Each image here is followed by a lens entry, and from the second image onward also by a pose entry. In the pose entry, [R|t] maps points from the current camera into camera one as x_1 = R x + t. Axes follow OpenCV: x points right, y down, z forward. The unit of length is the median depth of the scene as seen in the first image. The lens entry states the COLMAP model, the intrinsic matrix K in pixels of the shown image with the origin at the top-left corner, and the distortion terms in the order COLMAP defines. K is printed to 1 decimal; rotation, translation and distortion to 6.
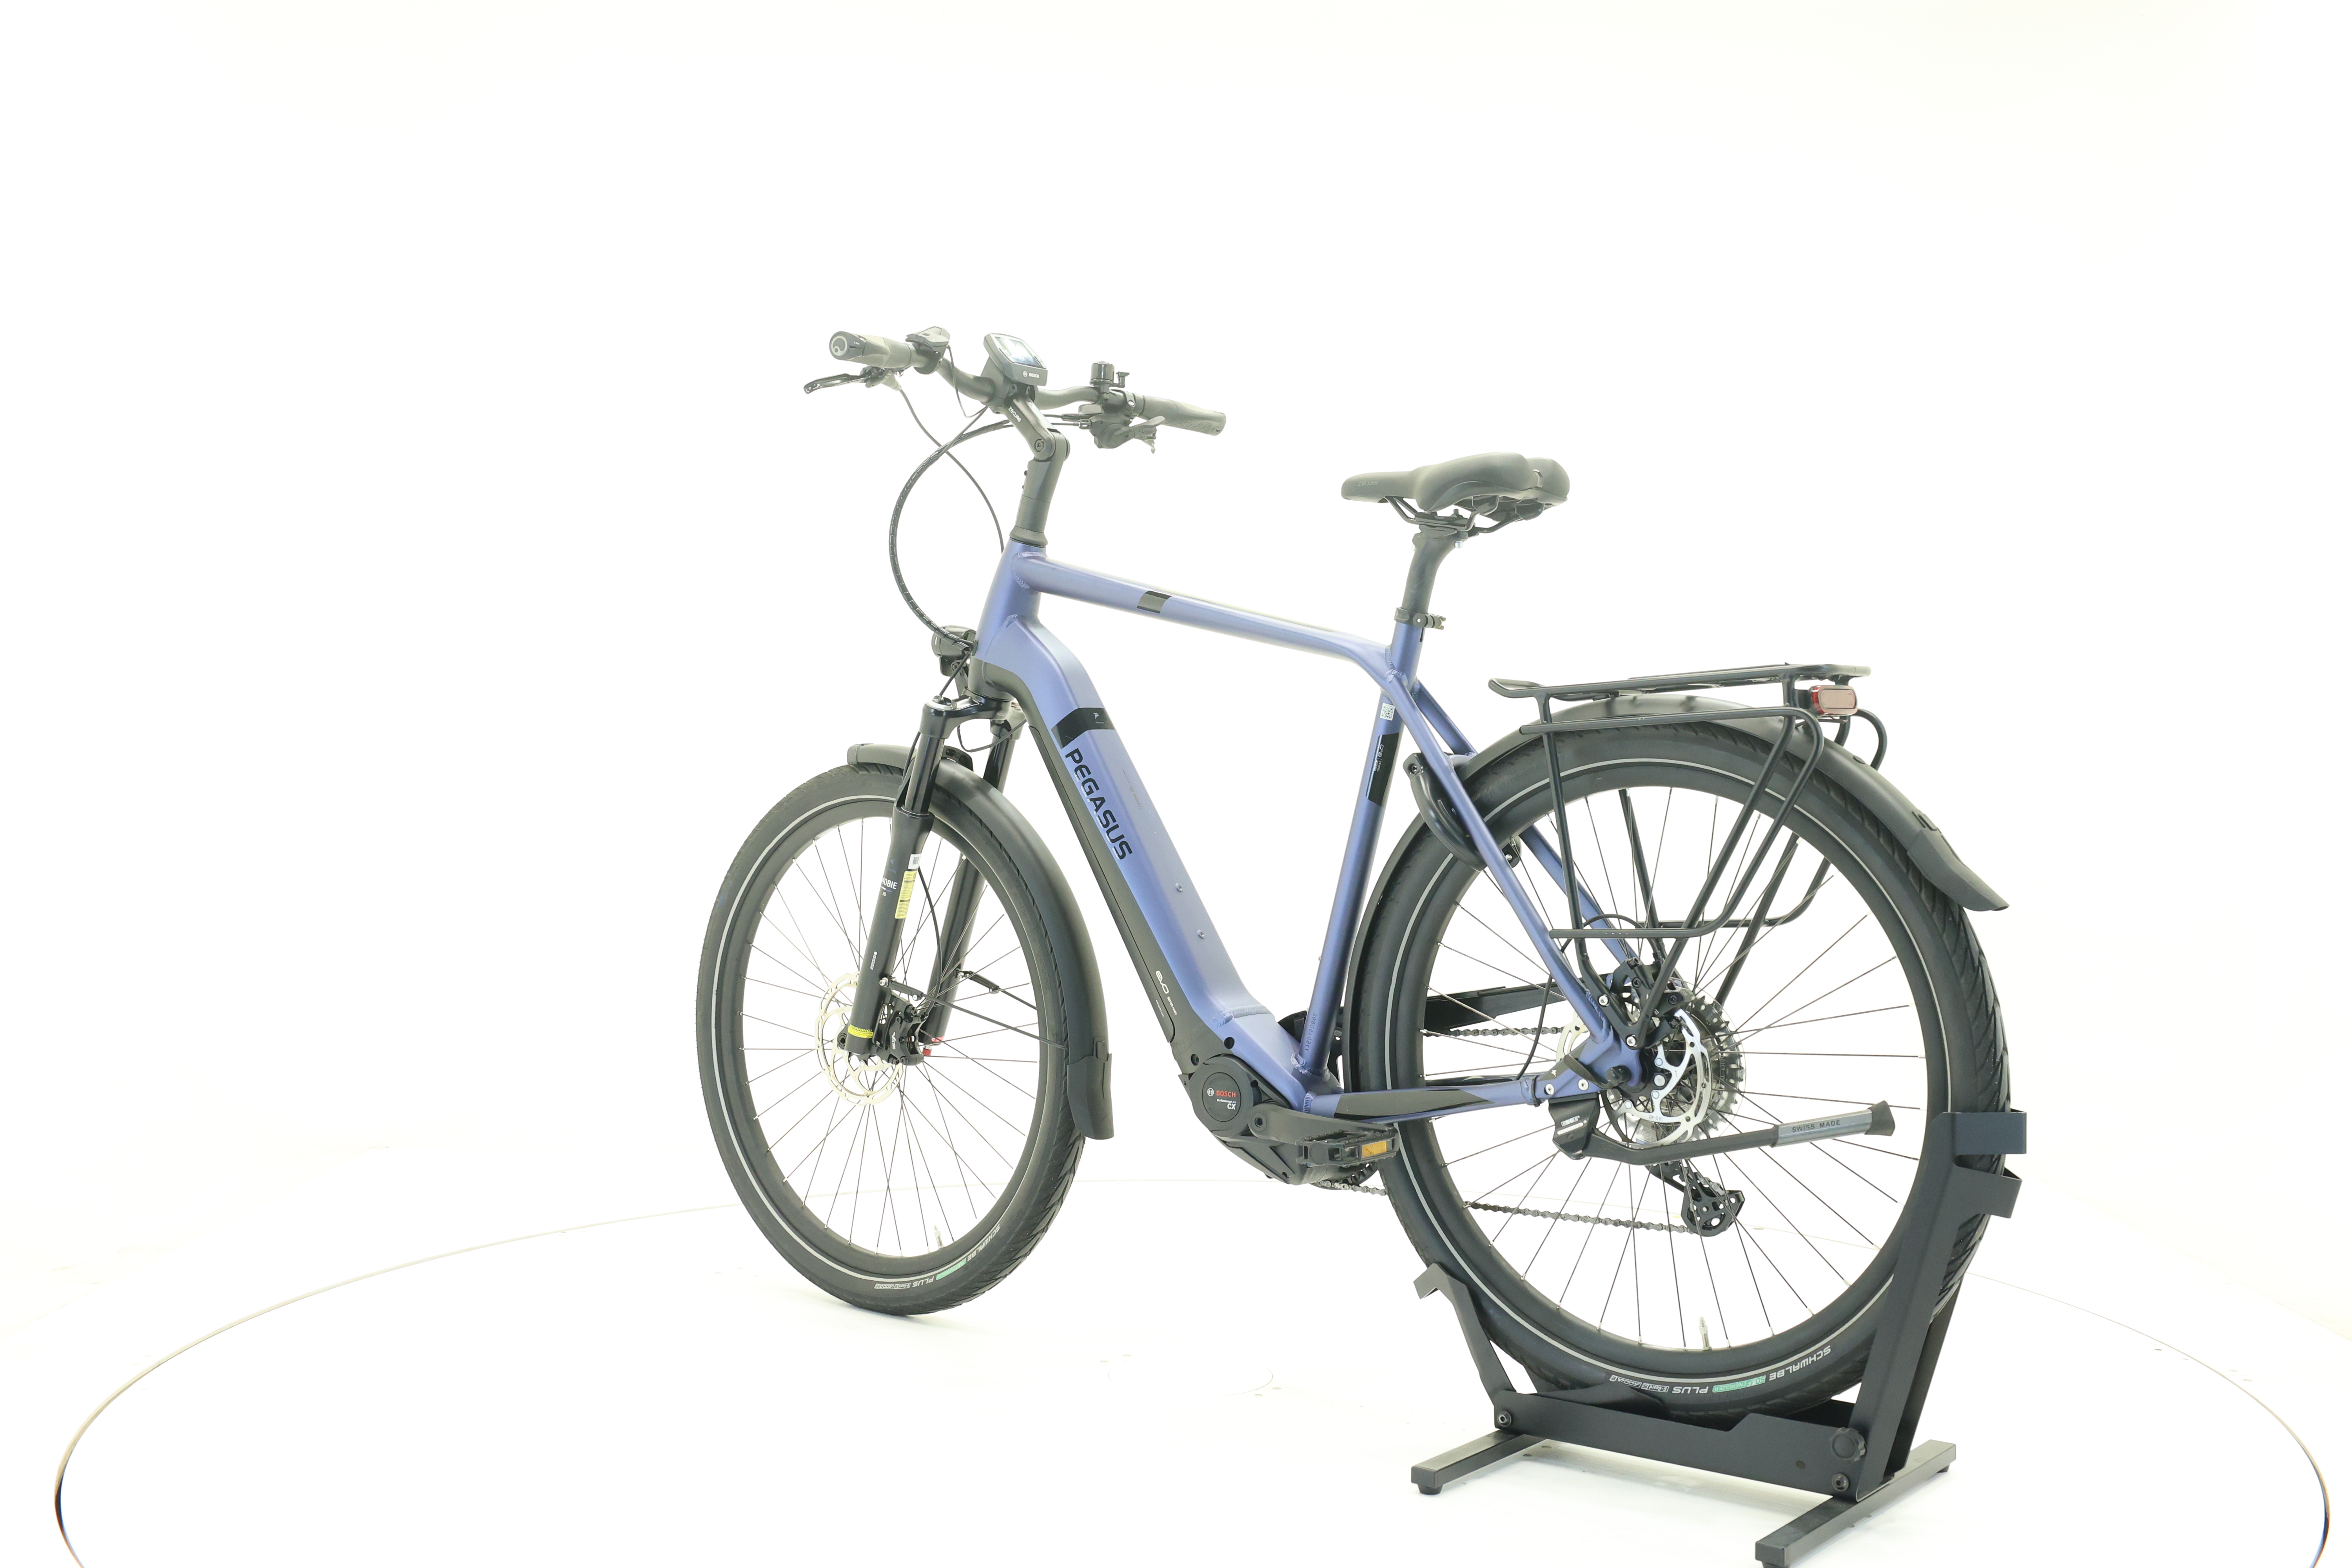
lens RADIAL K [[2503.0, 0, 1187.3], [0, 2503.0, 732.7], [0, 0, 1]] dist [0.006340, 0.000000]
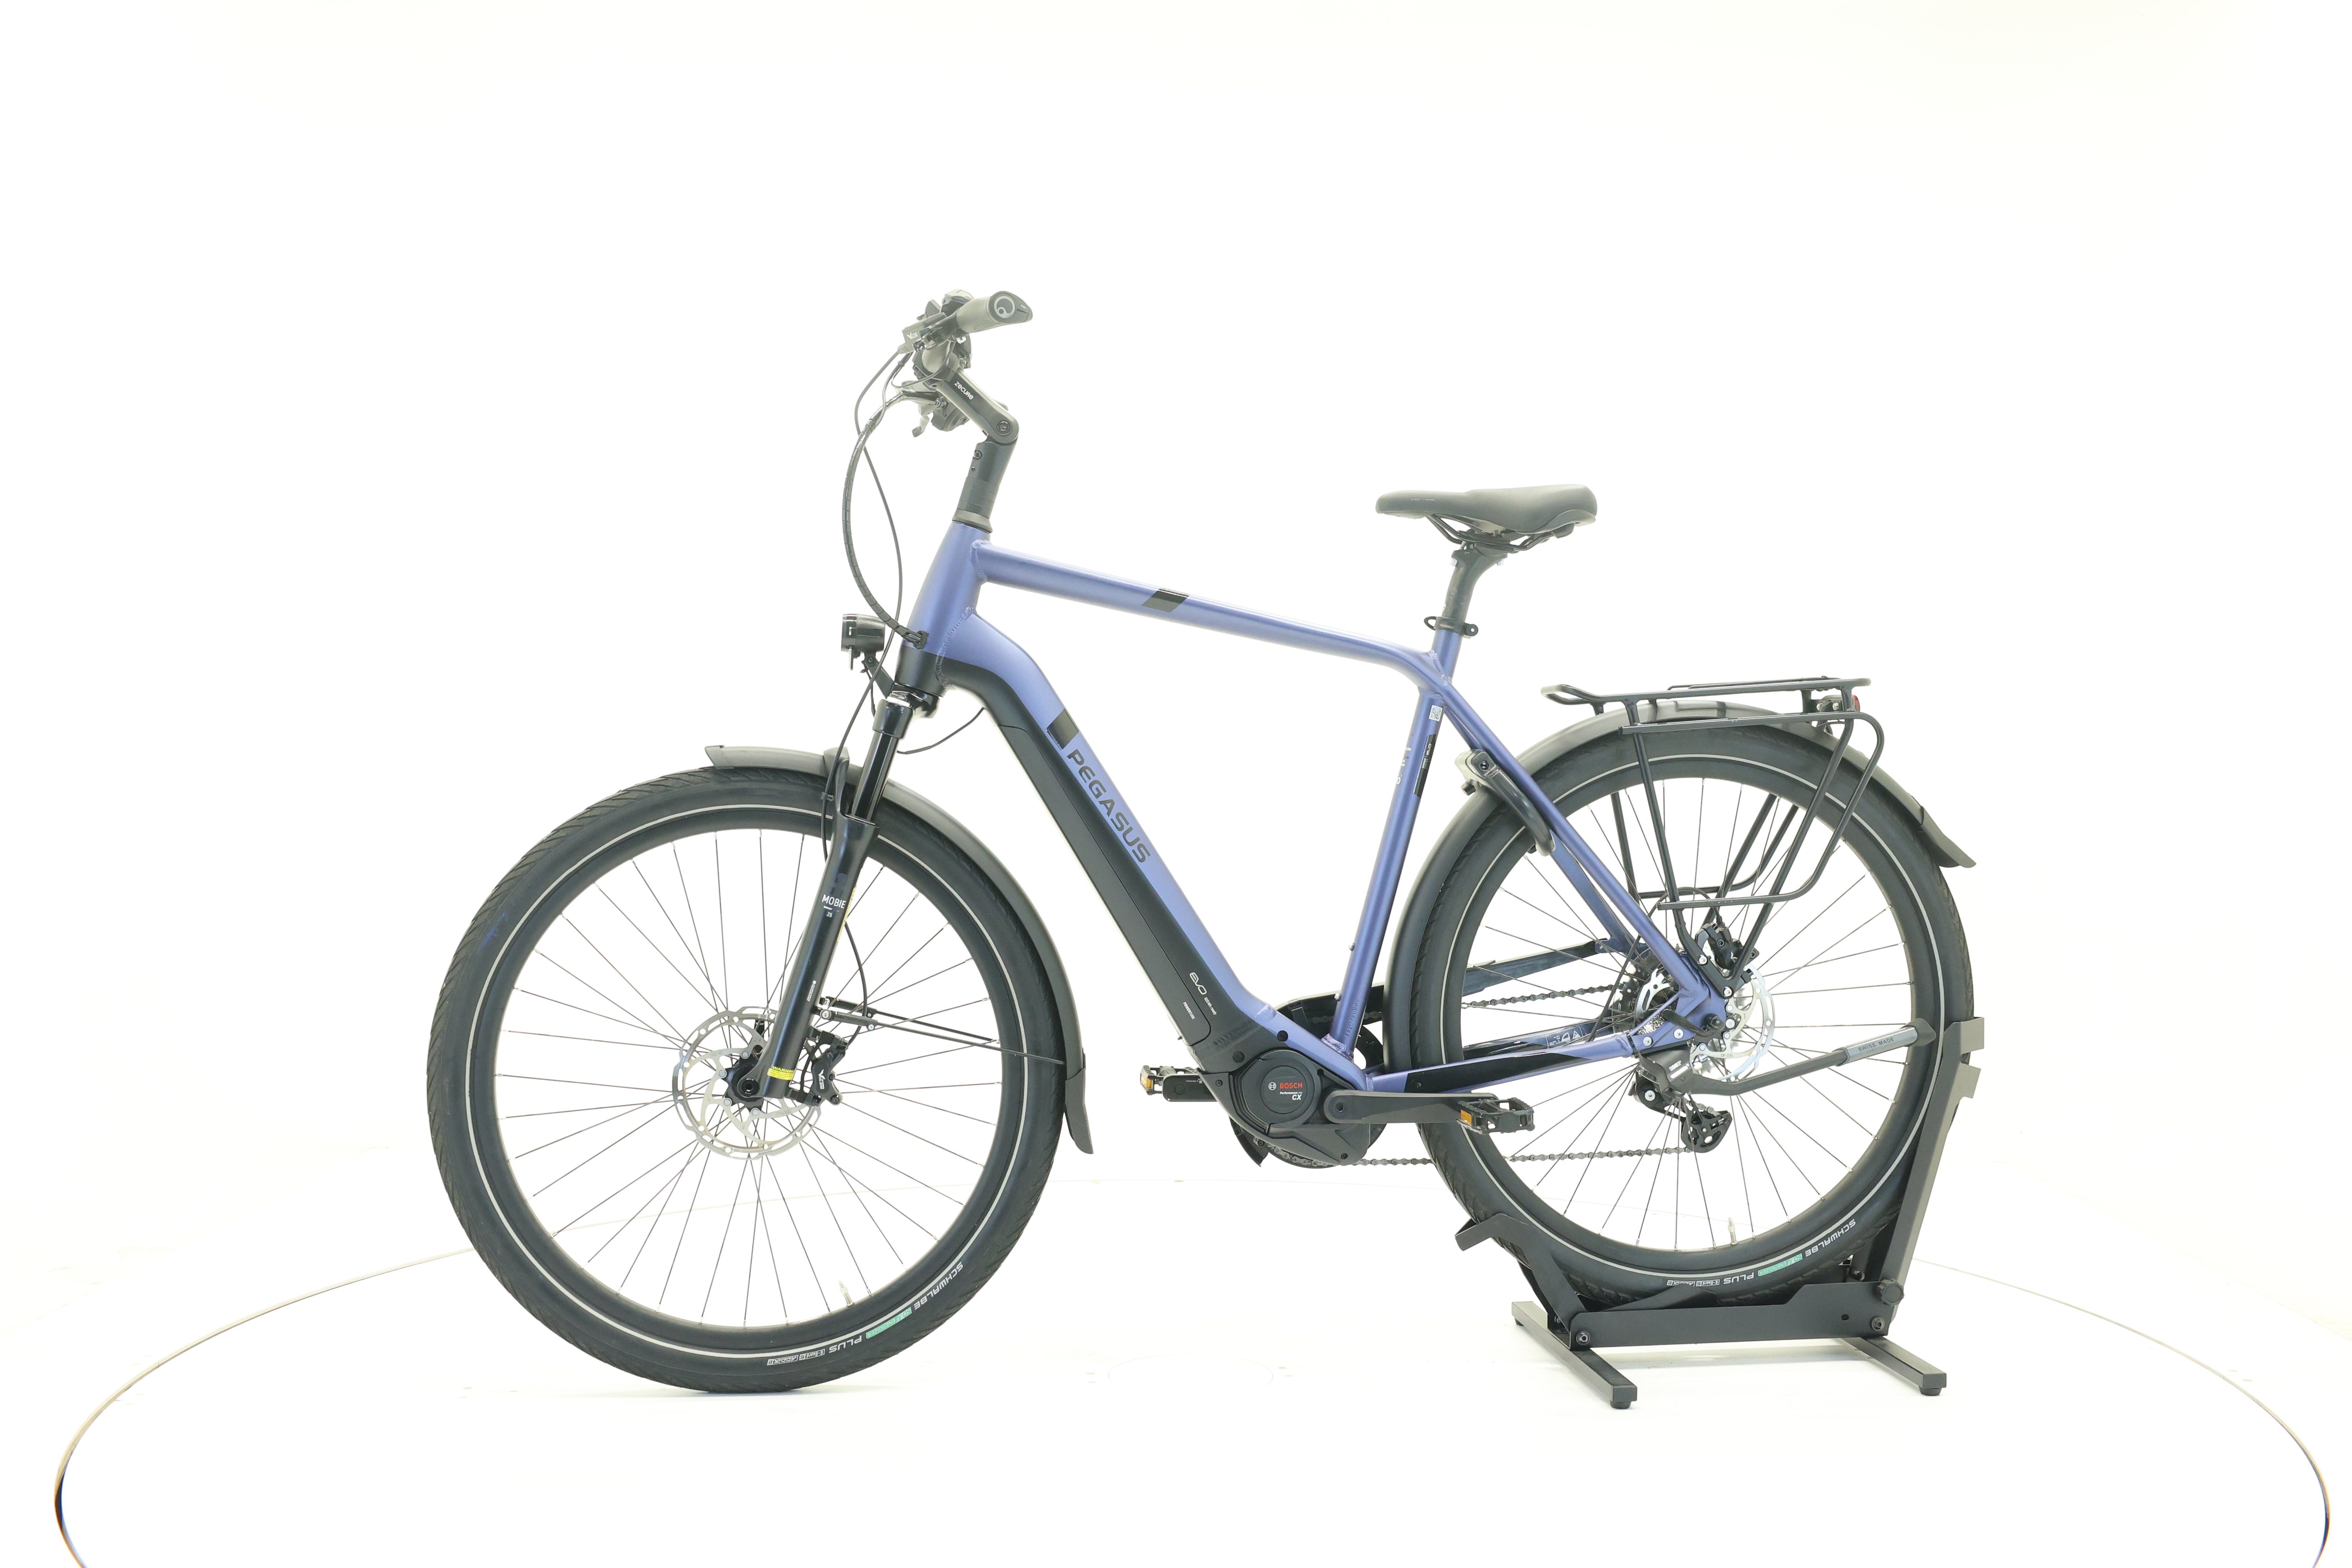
lens RADIAL K [[2503.0, 0, 1174.7], [0, 2503.0, 792.6], [0, 0, 1]] dist [0.006340, 0.000000]
pose [[0.681187, -0.009483, 0.732048, -0.798960], [0.004917, 0.999953, 0.008378, 0.016242], [-0.732093, -0.002108, 0.681202, 0.351011]]
